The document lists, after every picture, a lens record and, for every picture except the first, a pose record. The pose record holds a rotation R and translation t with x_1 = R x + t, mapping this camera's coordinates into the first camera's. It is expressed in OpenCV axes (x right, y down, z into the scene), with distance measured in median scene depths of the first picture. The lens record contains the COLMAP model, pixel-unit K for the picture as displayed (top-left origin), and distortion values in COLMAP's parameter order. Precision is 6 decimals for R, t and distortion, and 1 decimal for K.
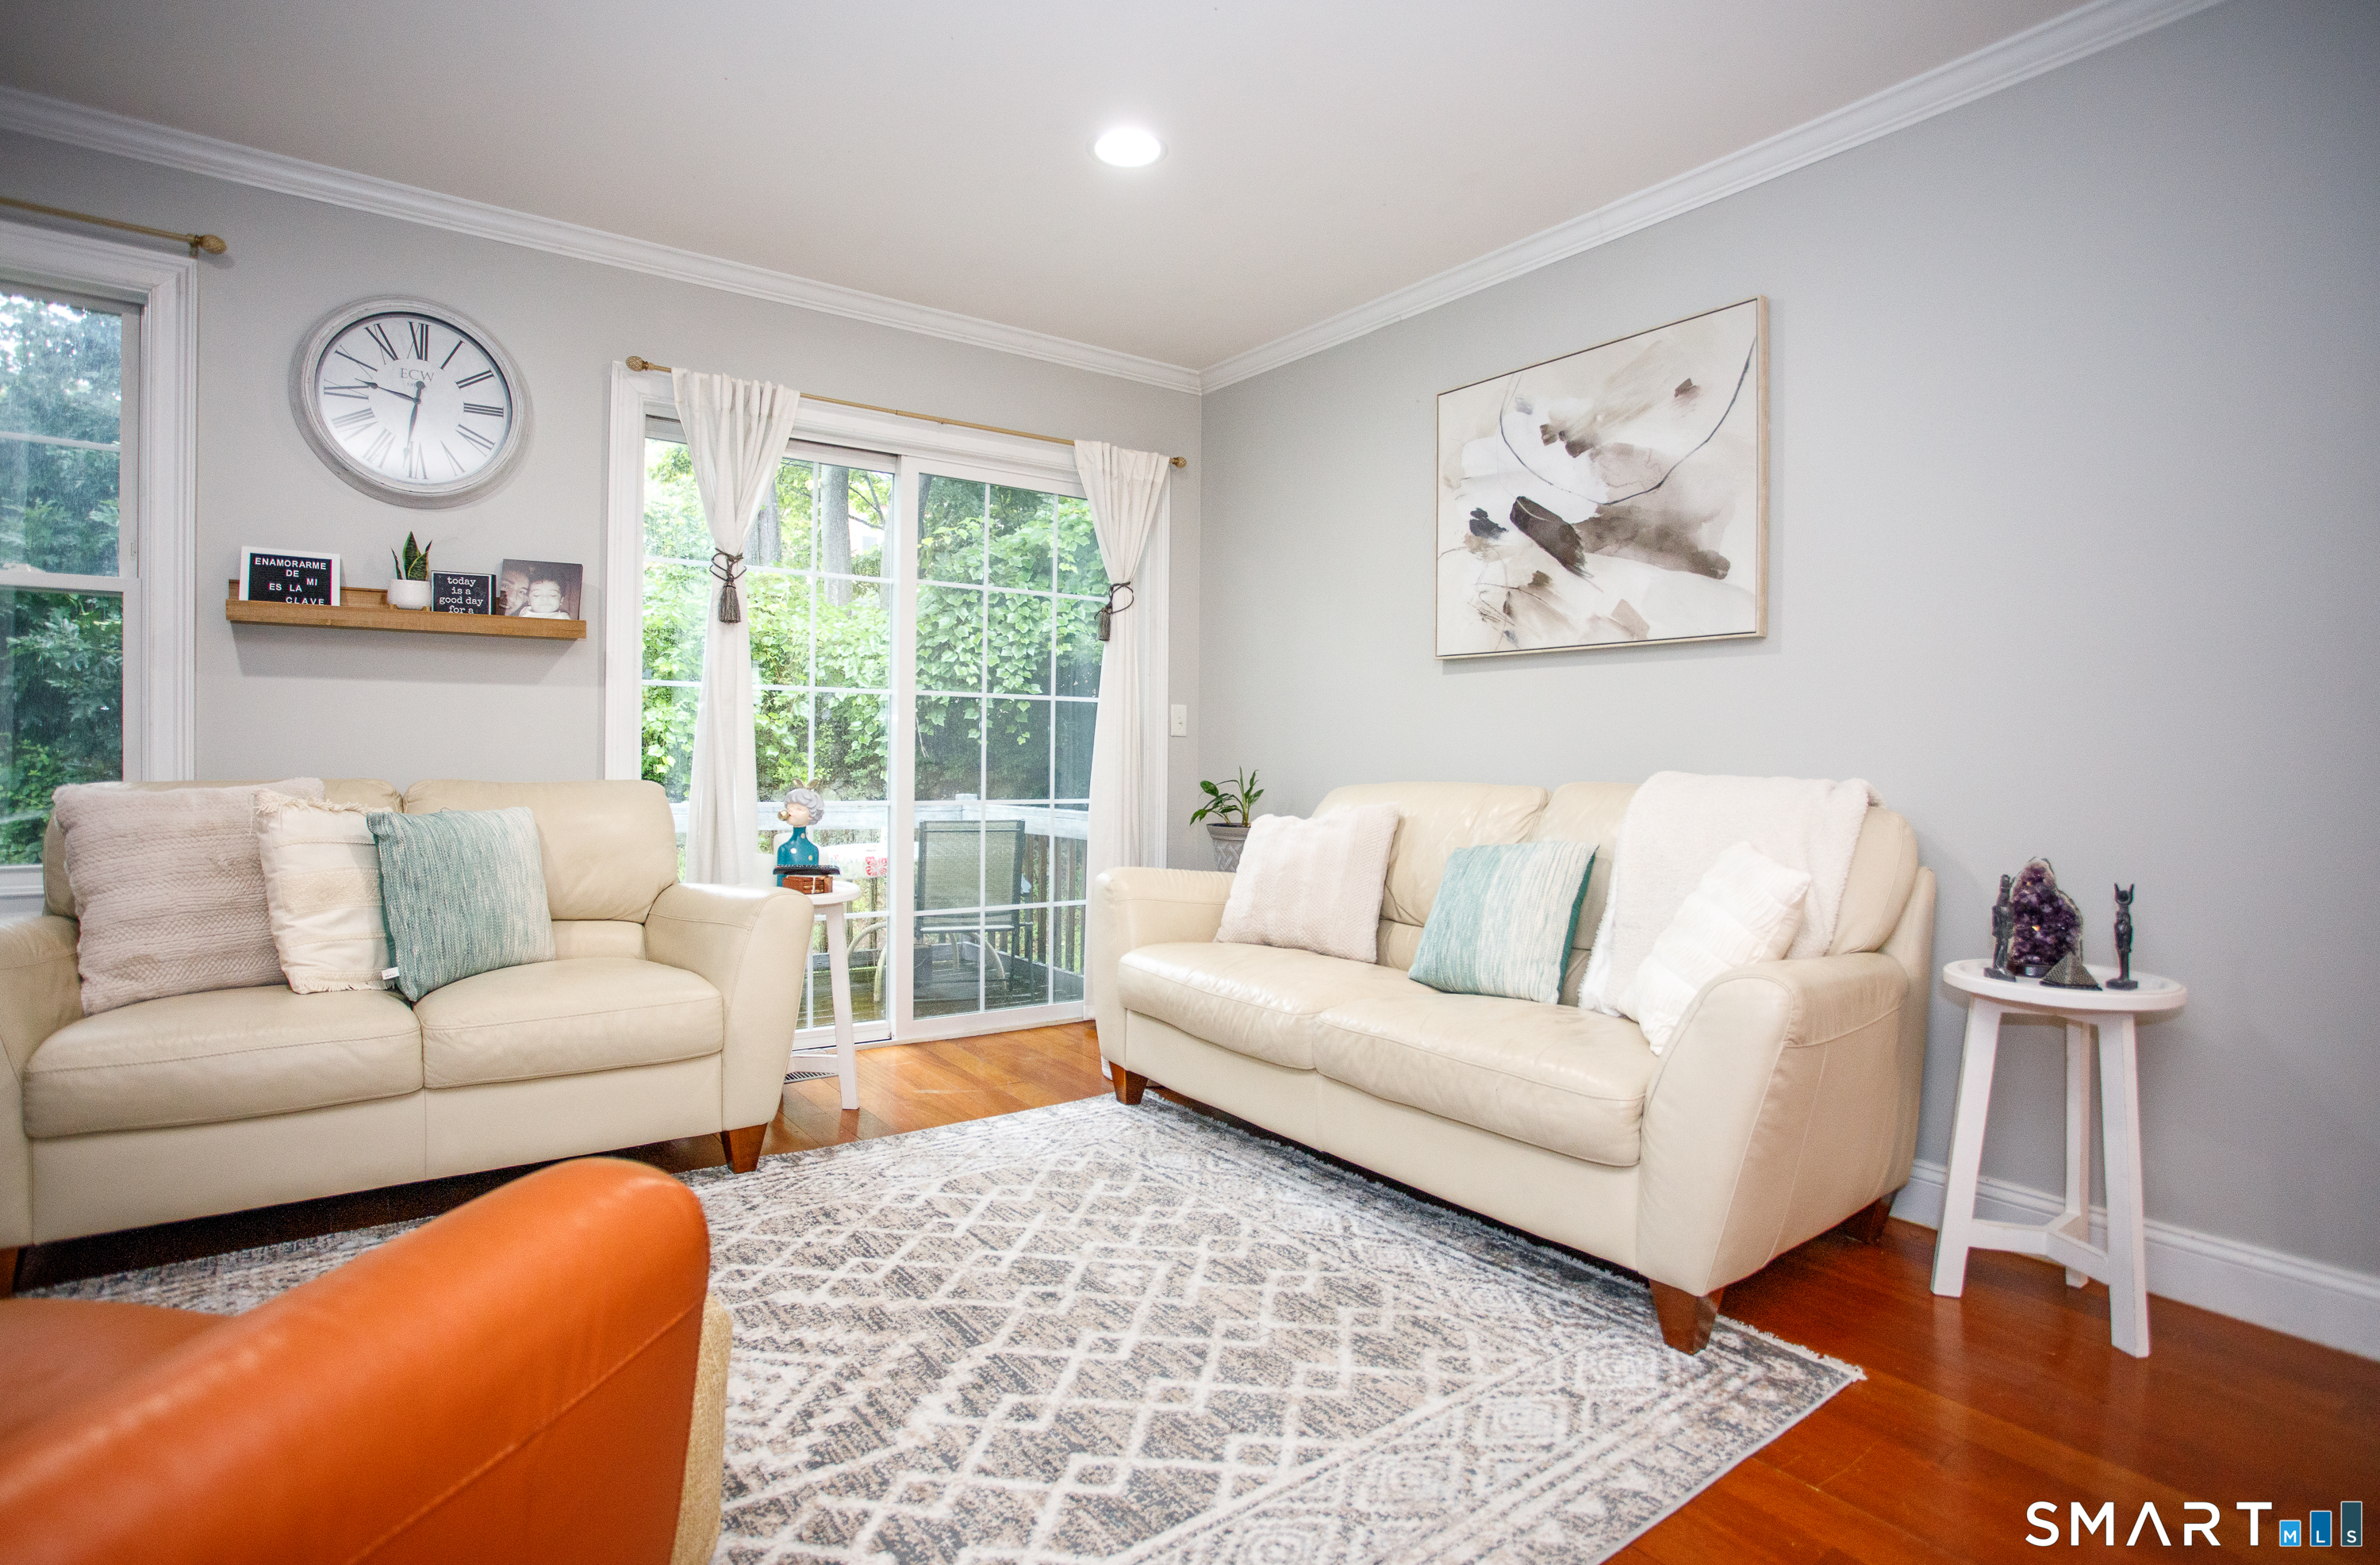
lens RADIAL K [[1179.2, 0, 1193.7], [0, 1179.2, 779.2], [0, 0, 1]] dist [-0.064906, 0.022940]
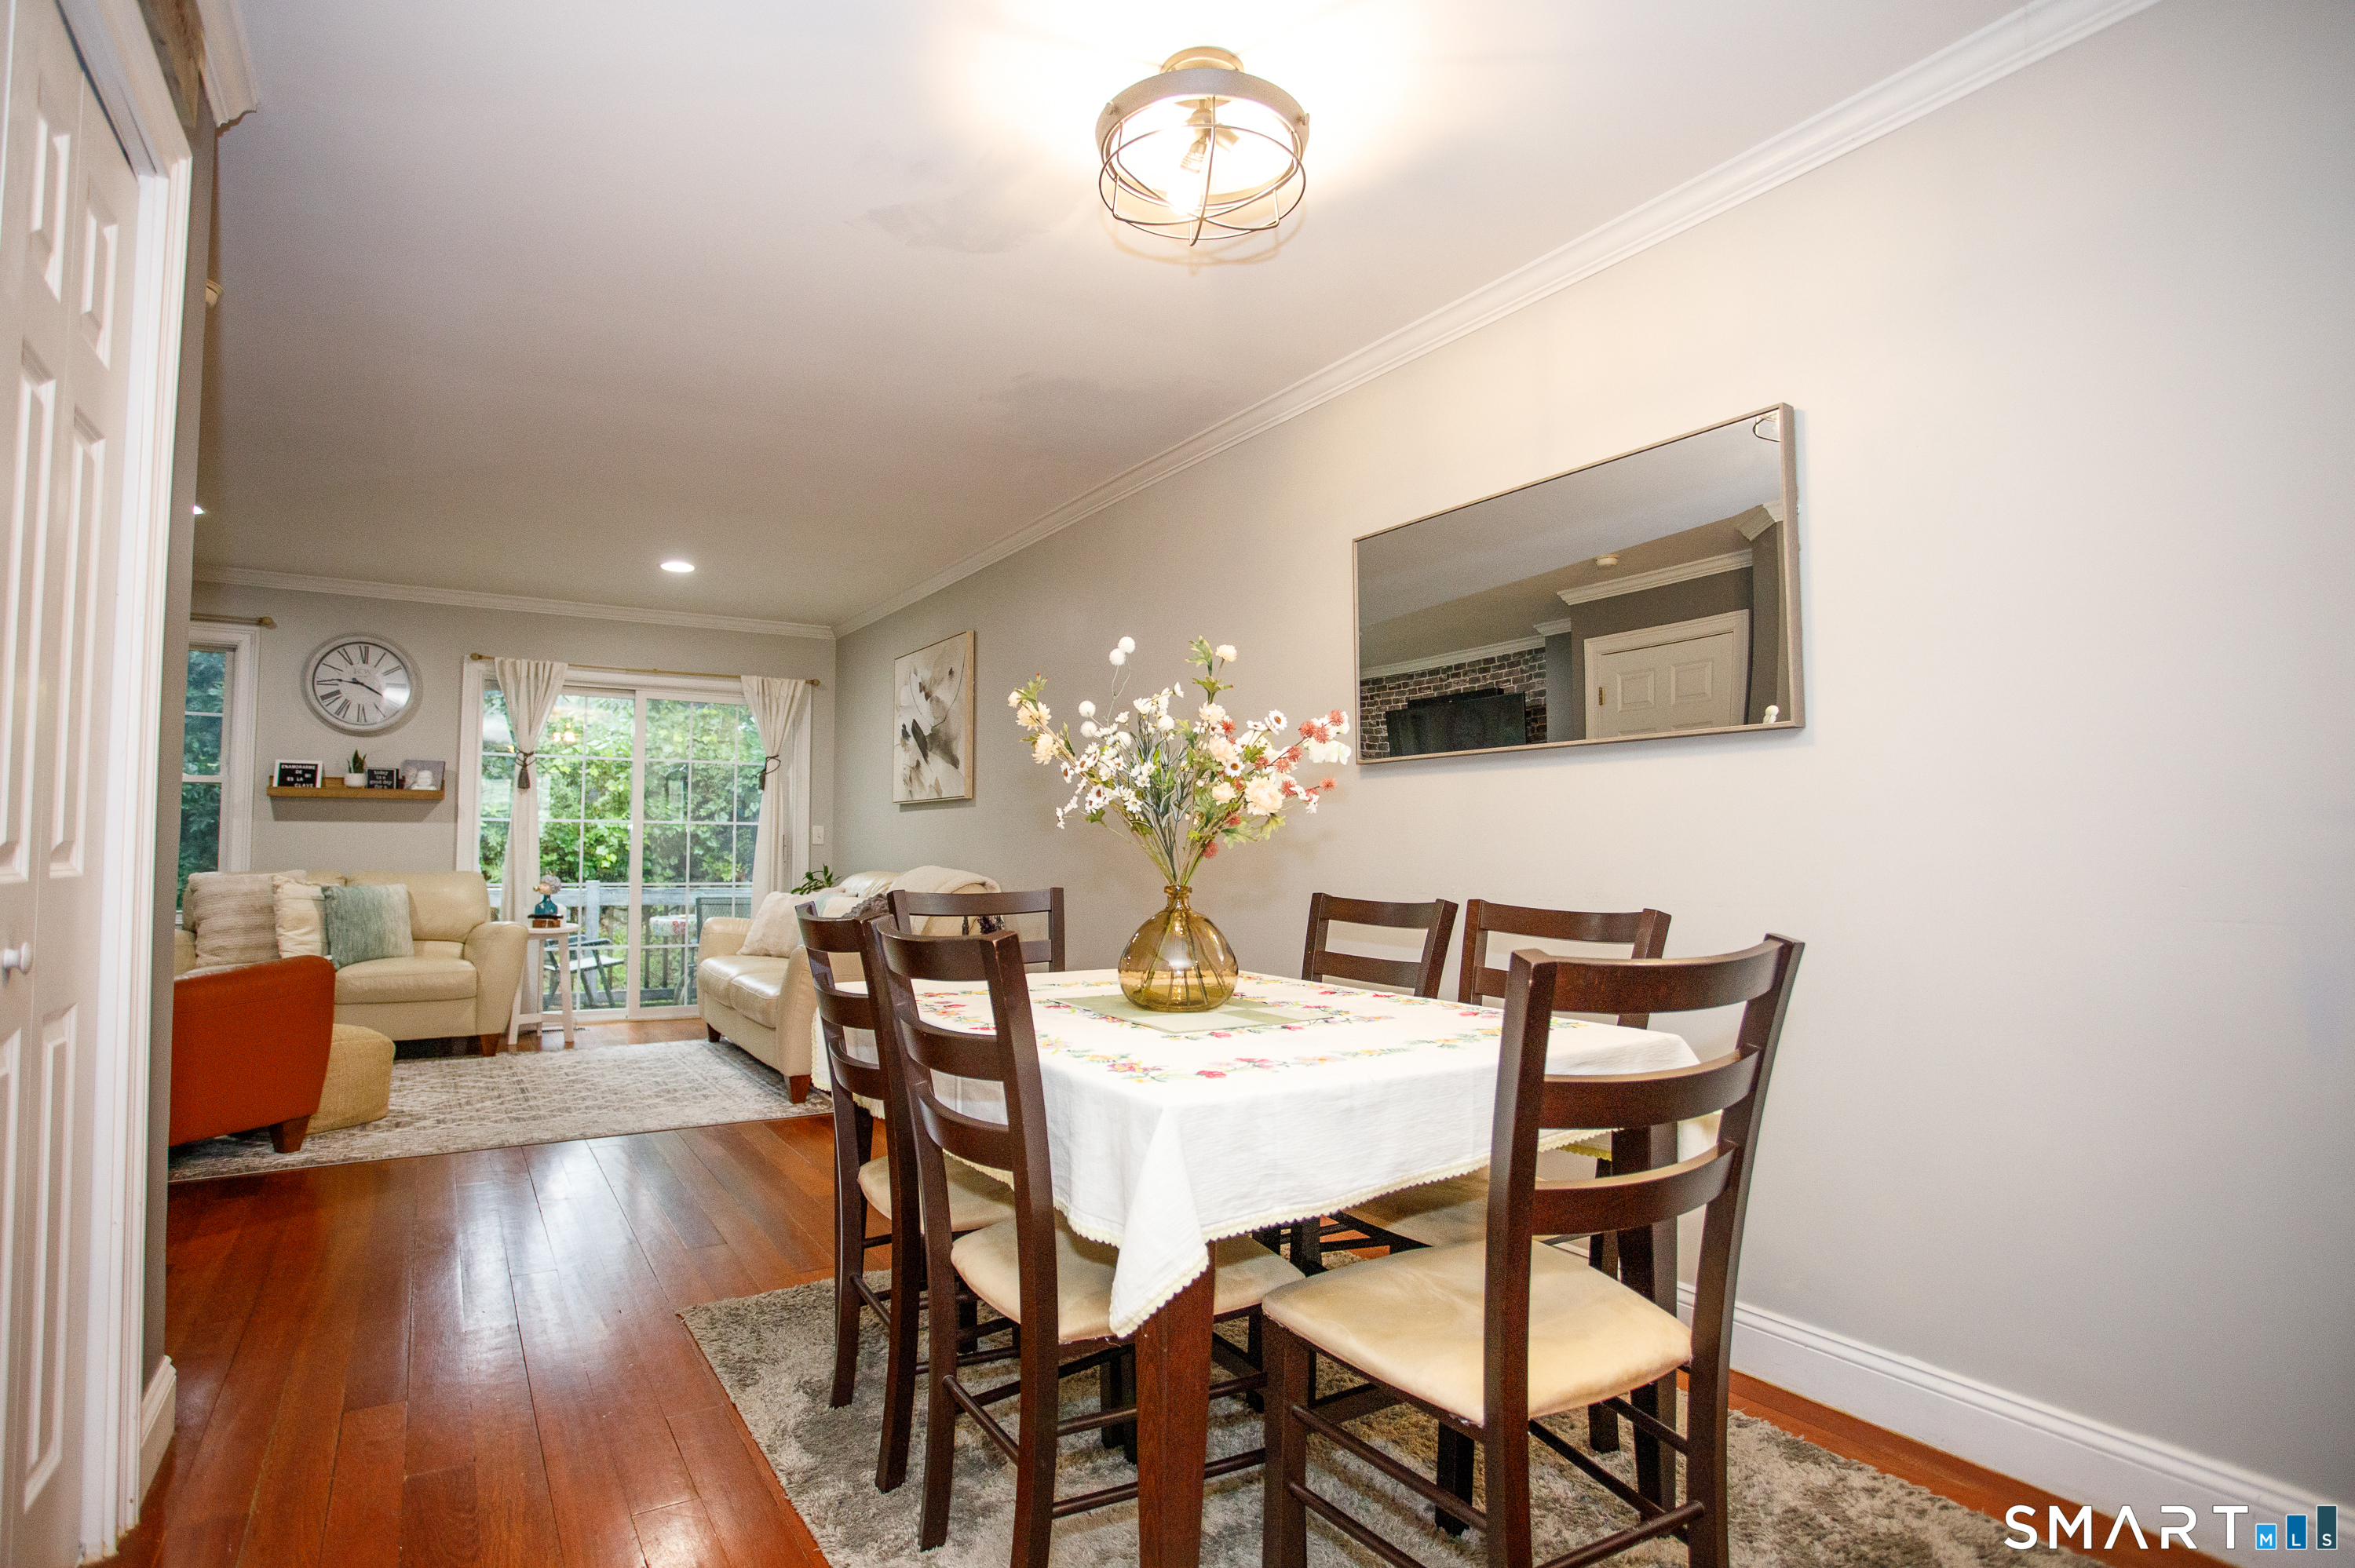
lens RADIAL K [[1197.7, 0, 1110.2], [0, 1197.7, 791.9], [0, 0, 1]] dist [-0.003763, -0.000295]
pose [[0.993094, -0.009464, -0.116941, 0.891481], [0.001482, 0.997674, -0.068157, 0.007246], [0.117314, 0.067513, 0.990797, -0.940931]]
